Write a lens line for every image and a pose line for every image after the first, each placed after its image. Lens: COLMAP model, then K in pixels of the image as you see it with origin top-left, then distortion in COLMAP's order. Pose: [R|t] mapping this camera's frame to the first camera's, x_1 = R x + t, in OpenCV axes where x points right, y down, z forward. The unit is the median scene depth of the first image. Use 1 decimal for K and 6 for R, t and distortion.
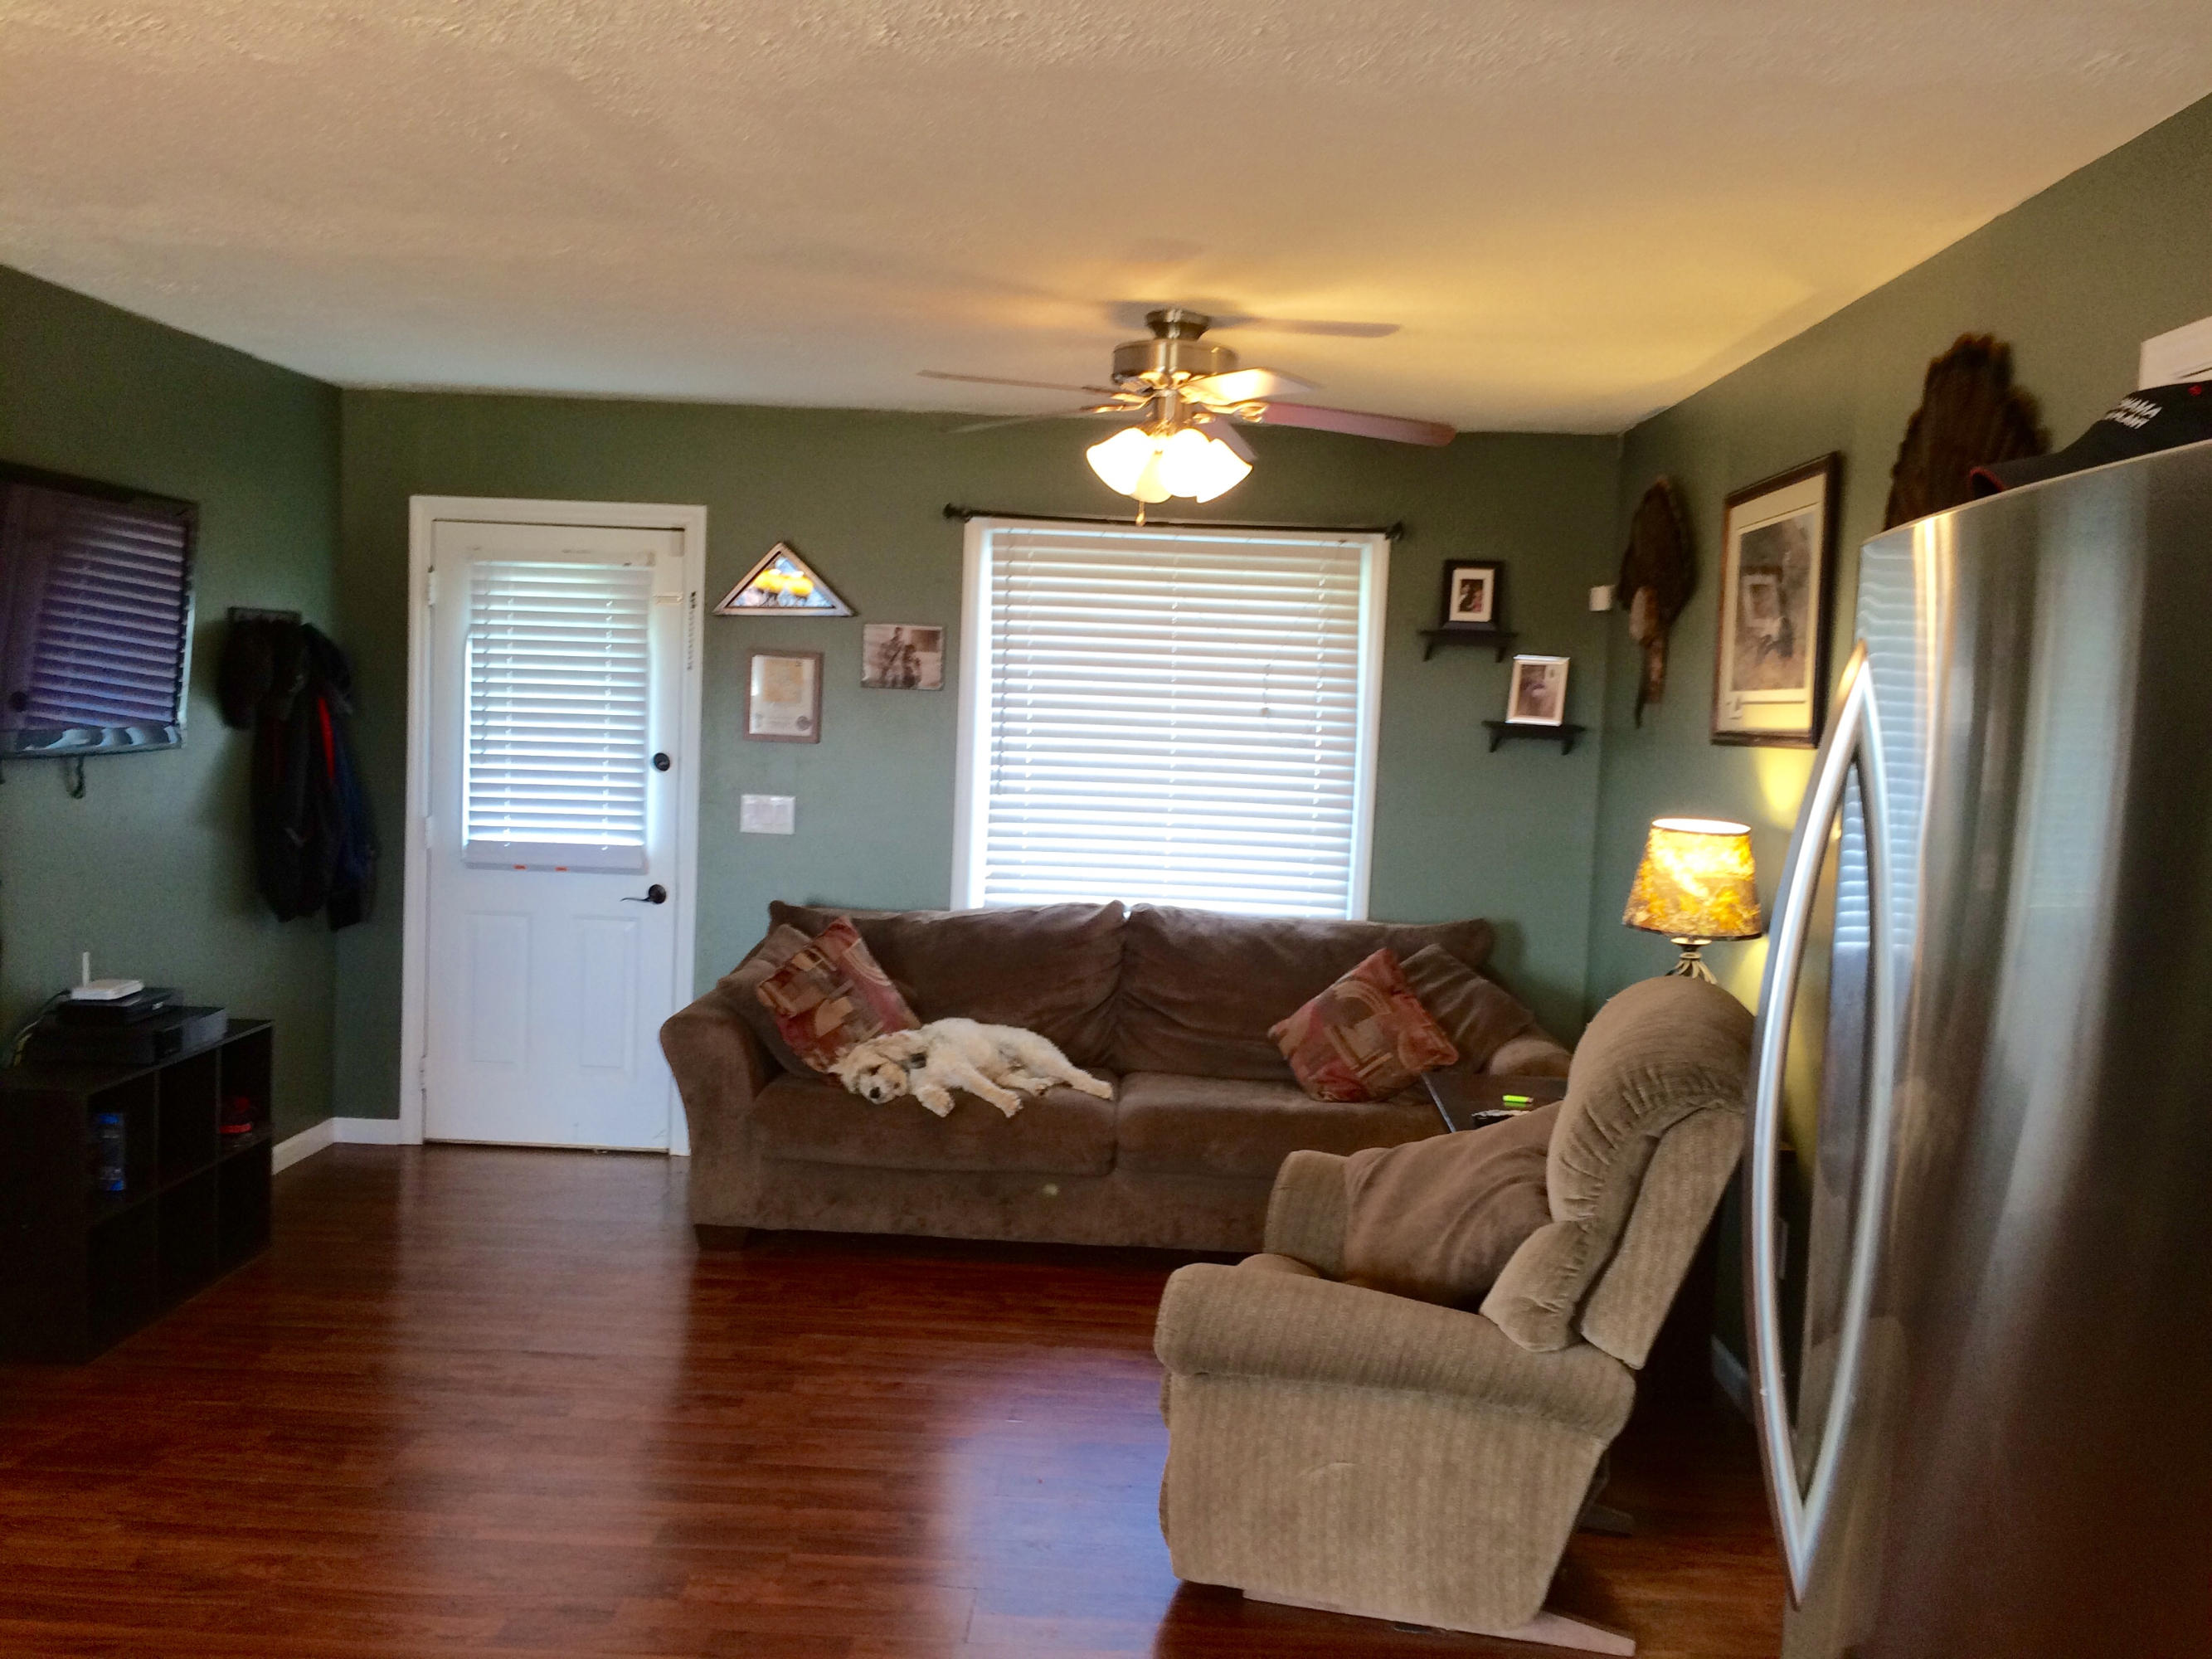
lens RADIAL K [[1887.3, 0, 1110.2], [0, 1887.3, 839.7], [0, 0, 1]] dist [0.100709, -0.215626]
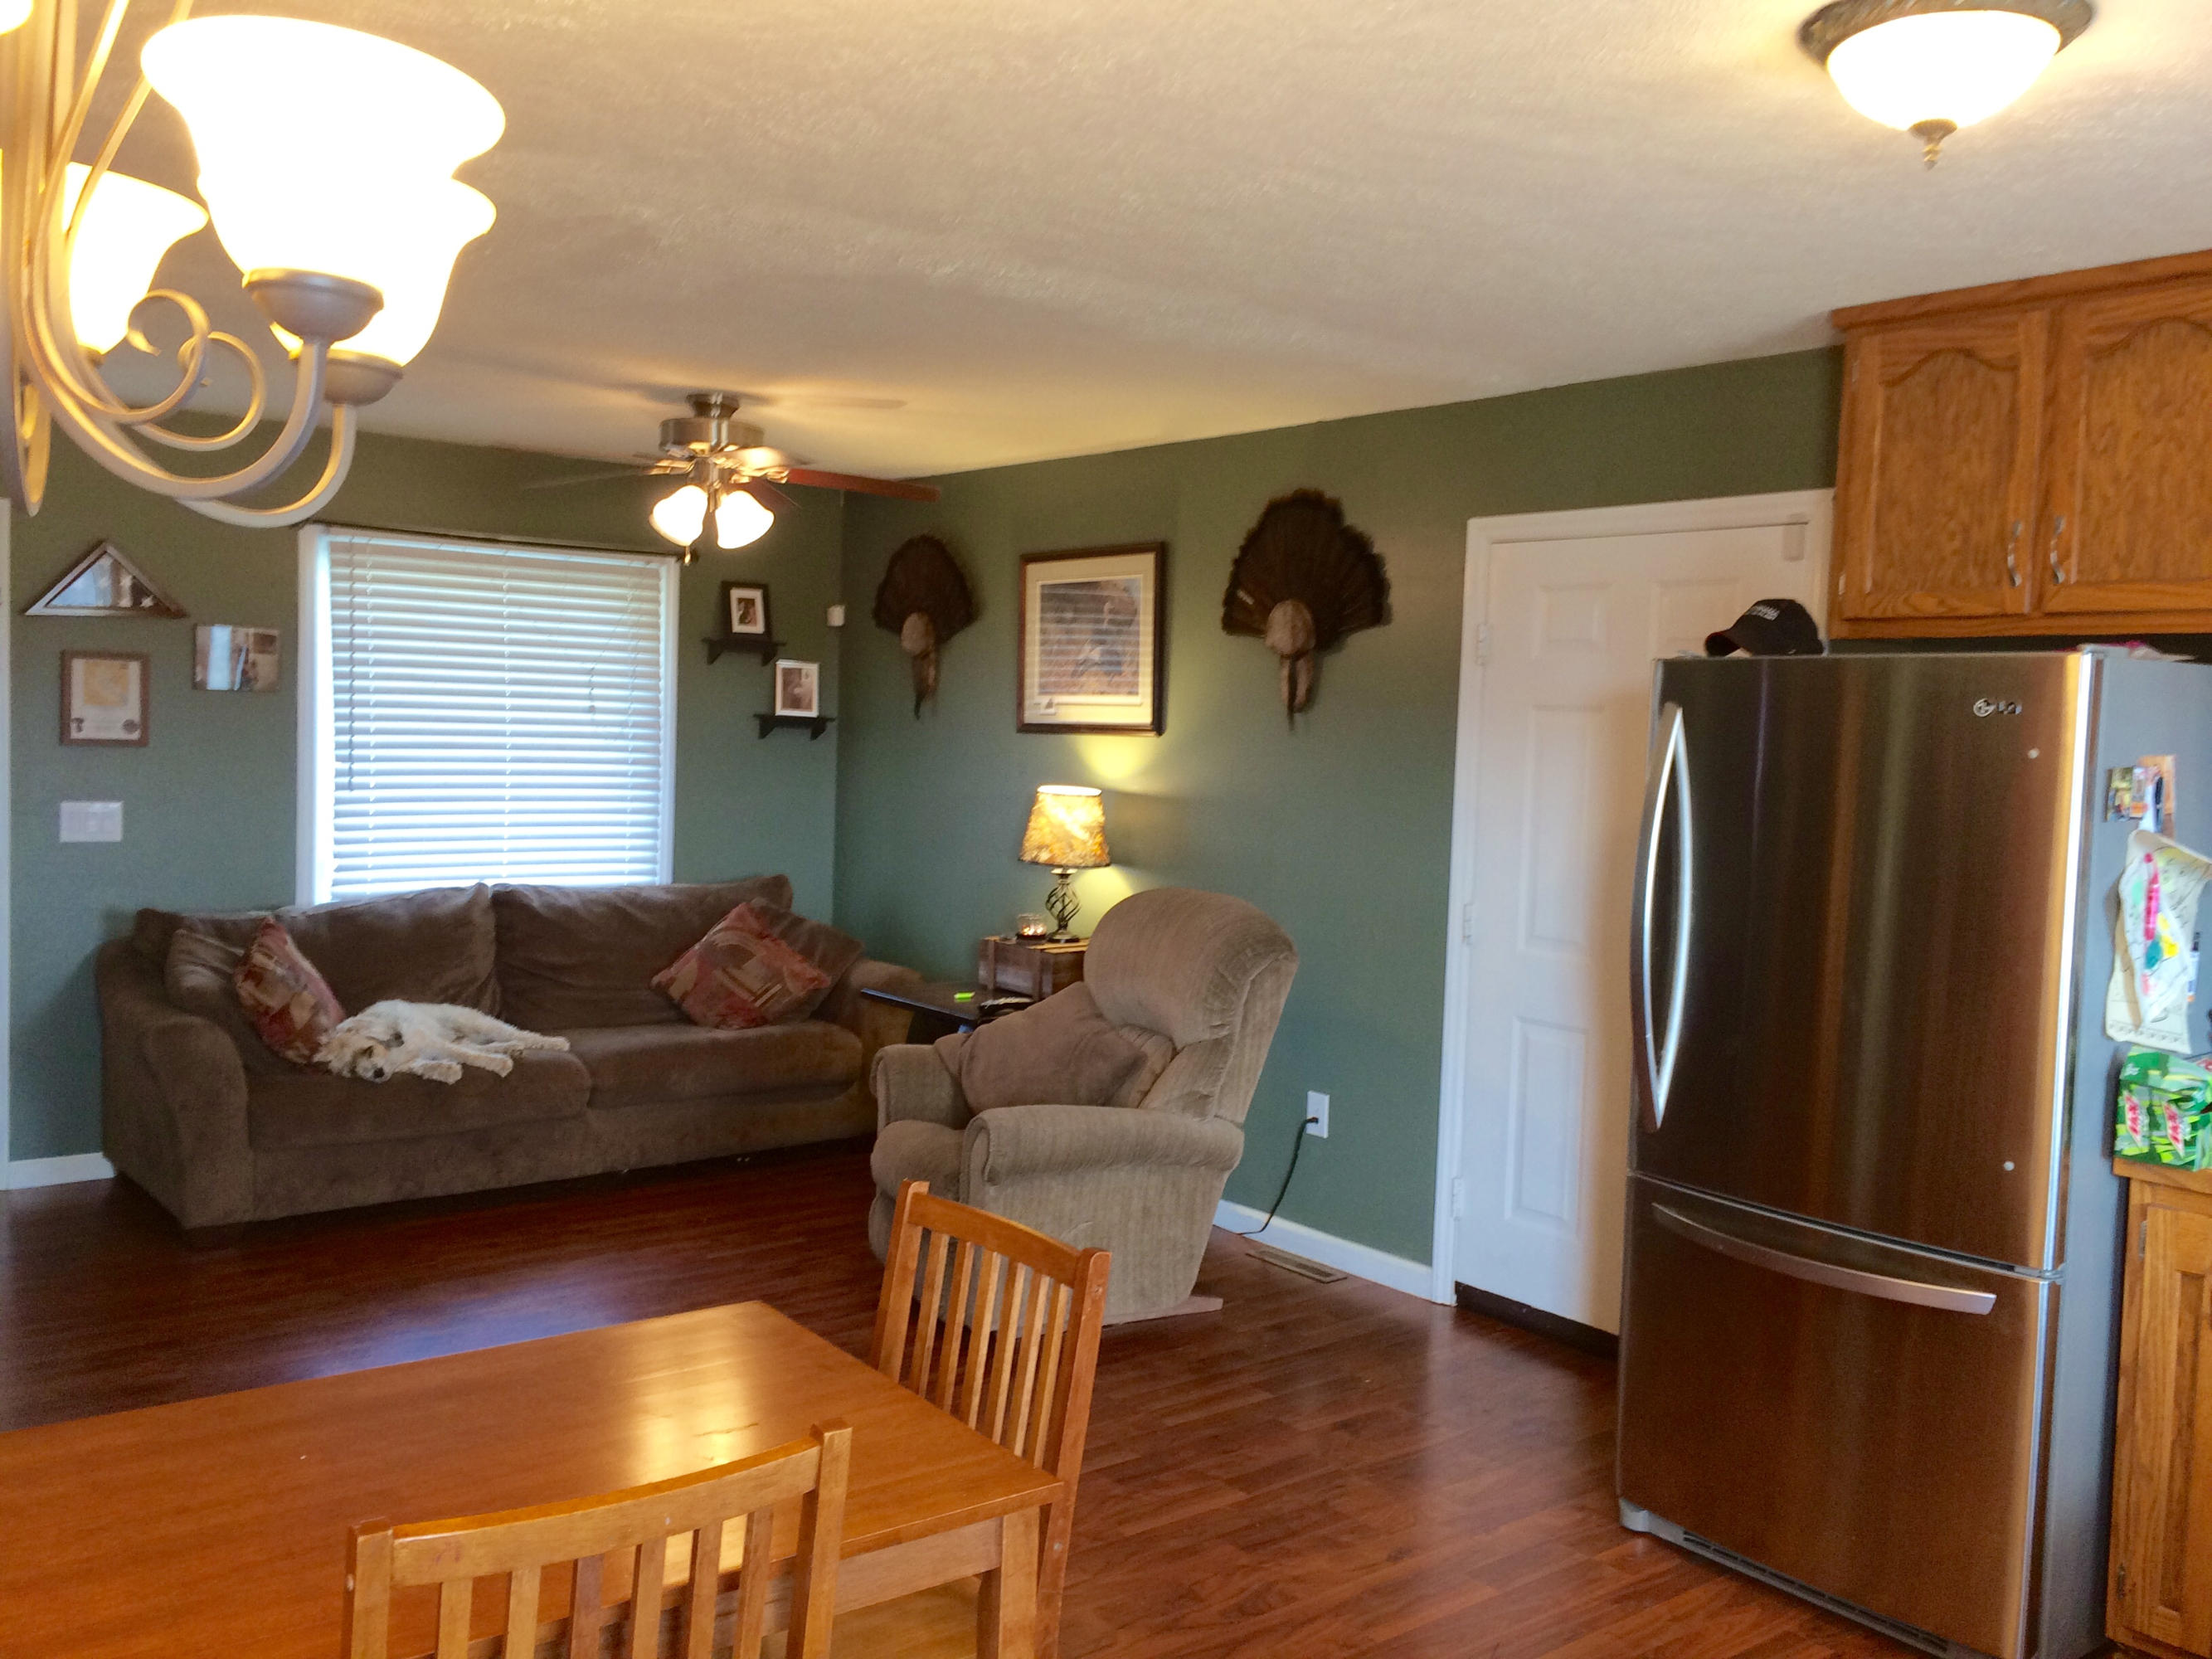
lens RADIAL K [[1882.4, 0, 1113.5], [0, 1882.4, 838.4], [0, 0, 1]] dist [0.081197, -0.107054]
pose [[0.762294, -0.060565, 0.644391, -0.439266], [0.048948, 0.998156, 0.035911, -0.015572], [-0.645377, 0.004167, 0.763853, -0.084635]]
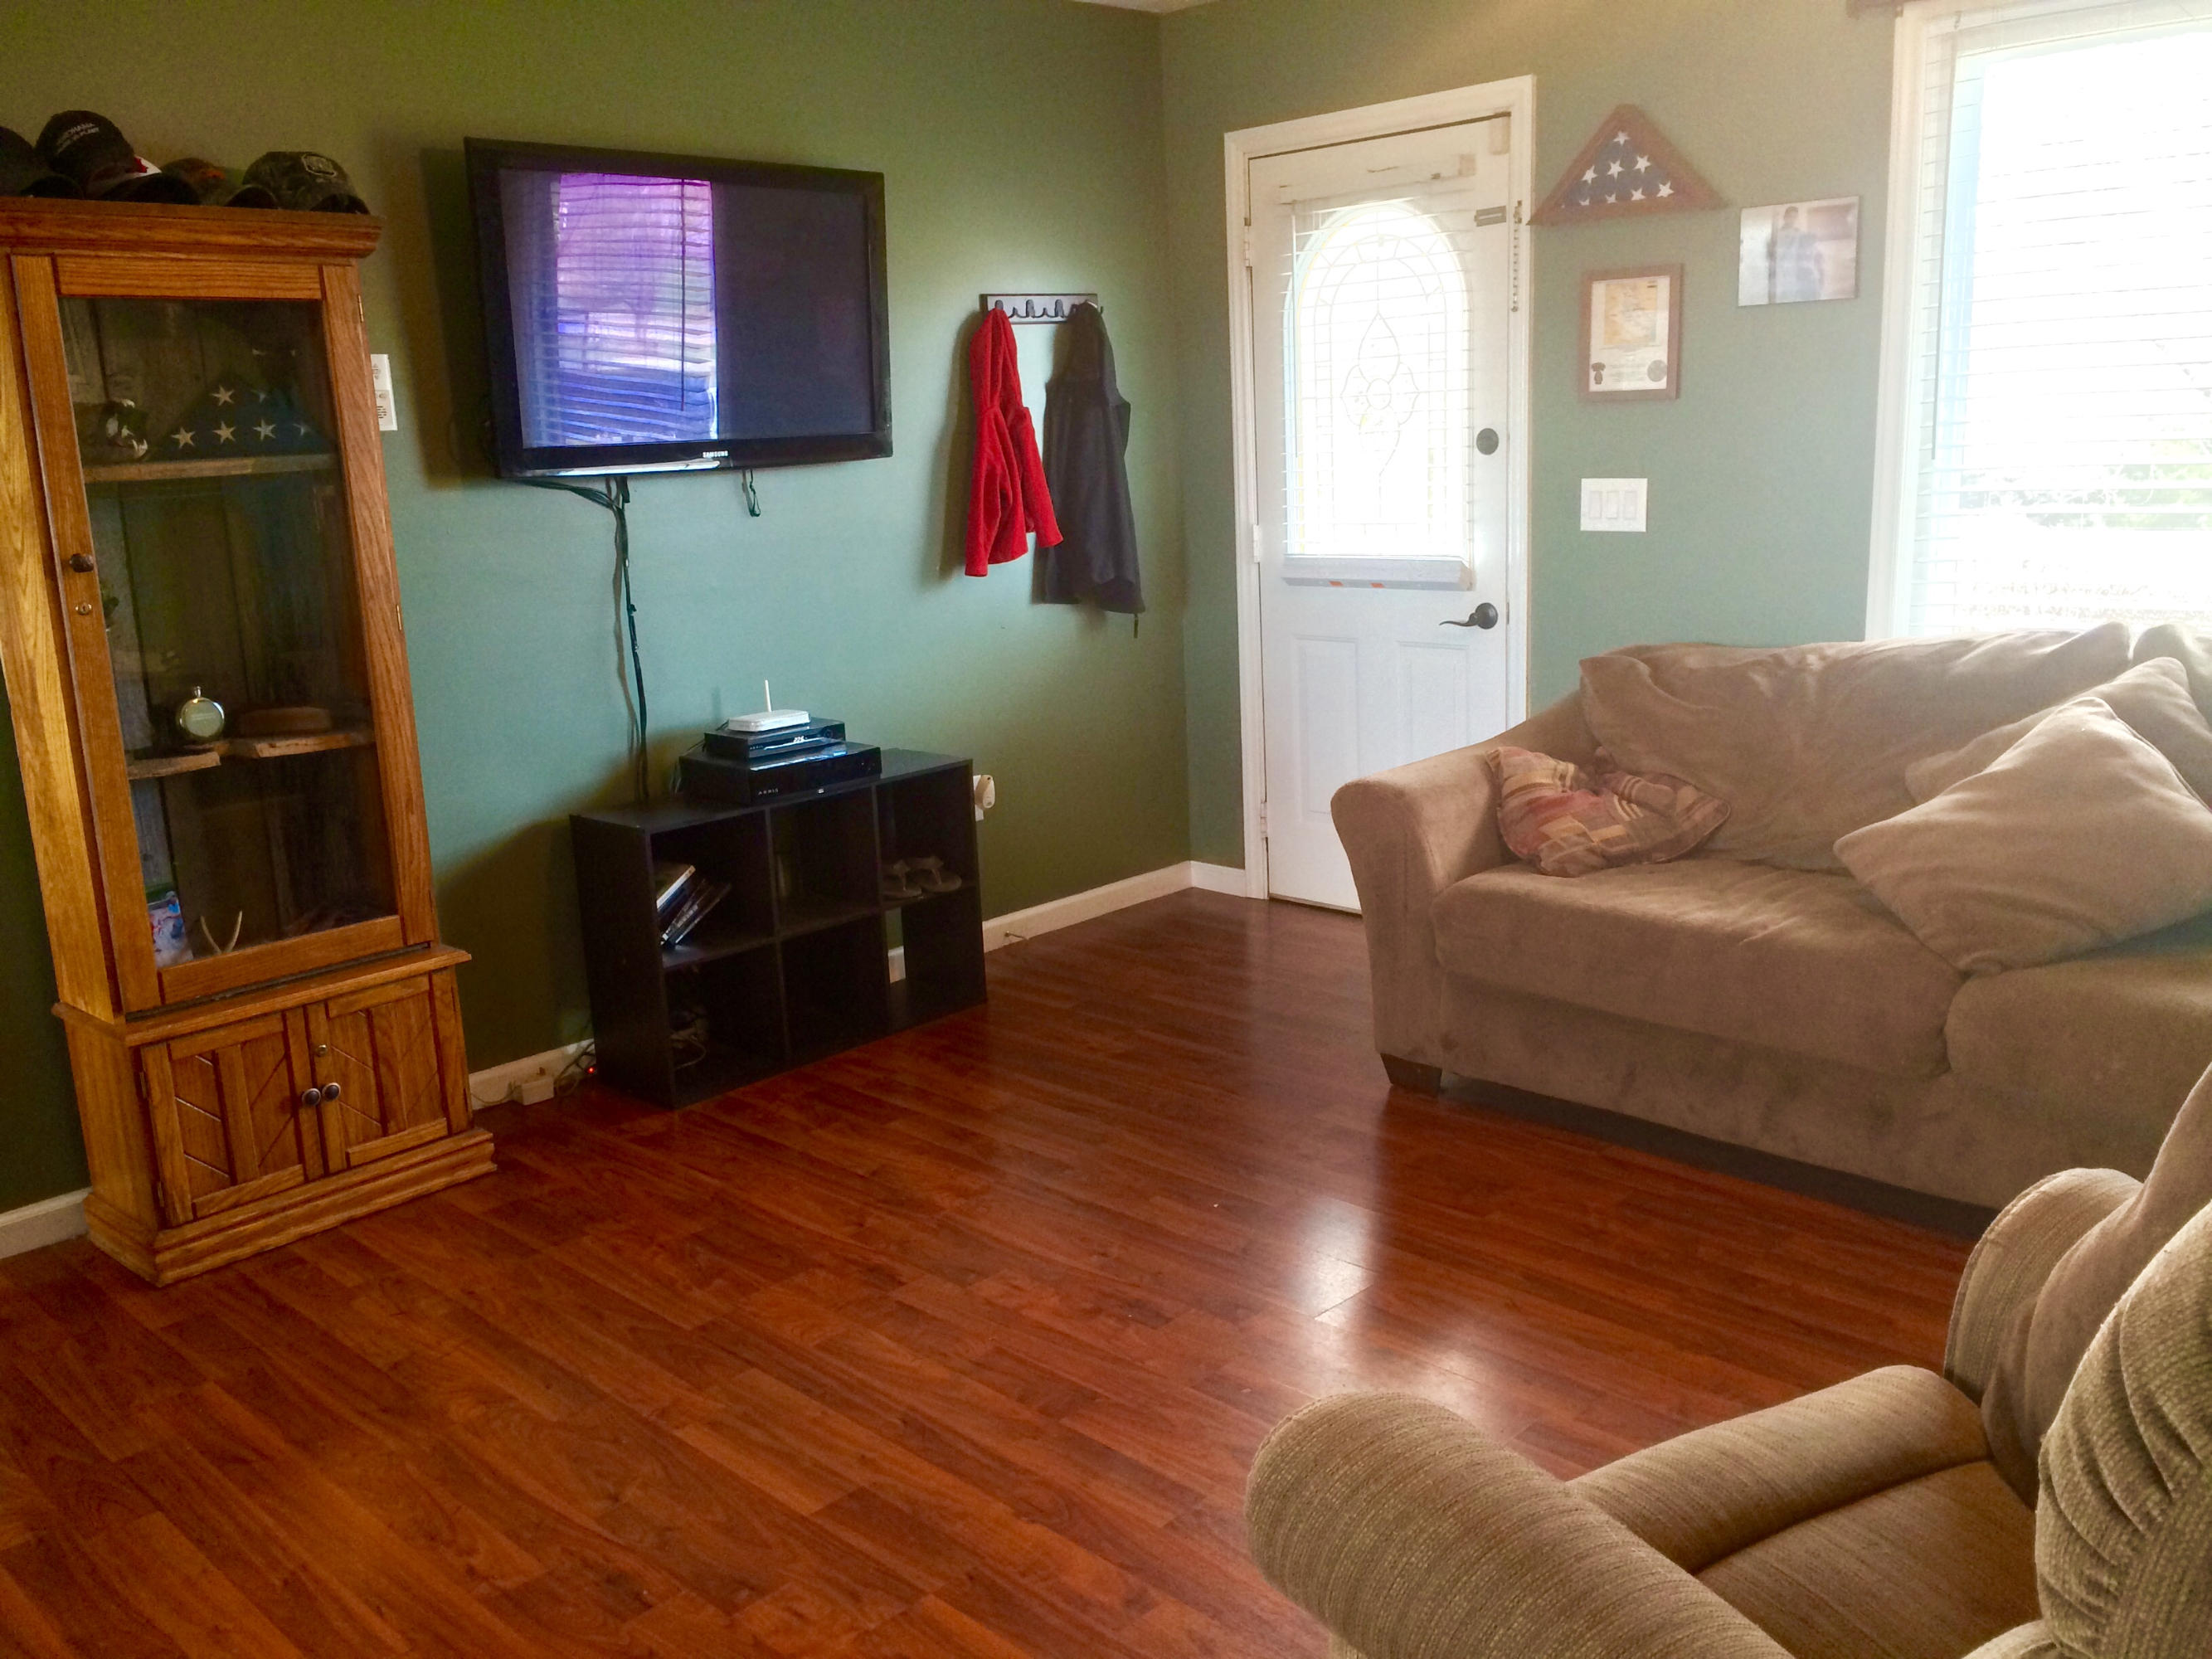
lens RADIAL K [[1882.4, 0, 1113.5], [0, 1882.4, 838.4], [0, 0, 1]] dist [0.081197, -0.107054]
pose [[0.732420, 0.080281, -0.676103, 0.194107], [0.021977, 0.989719, 0.141329, 0.006360], [0.680498, -0.118371, 0.723126, 0.349266]]
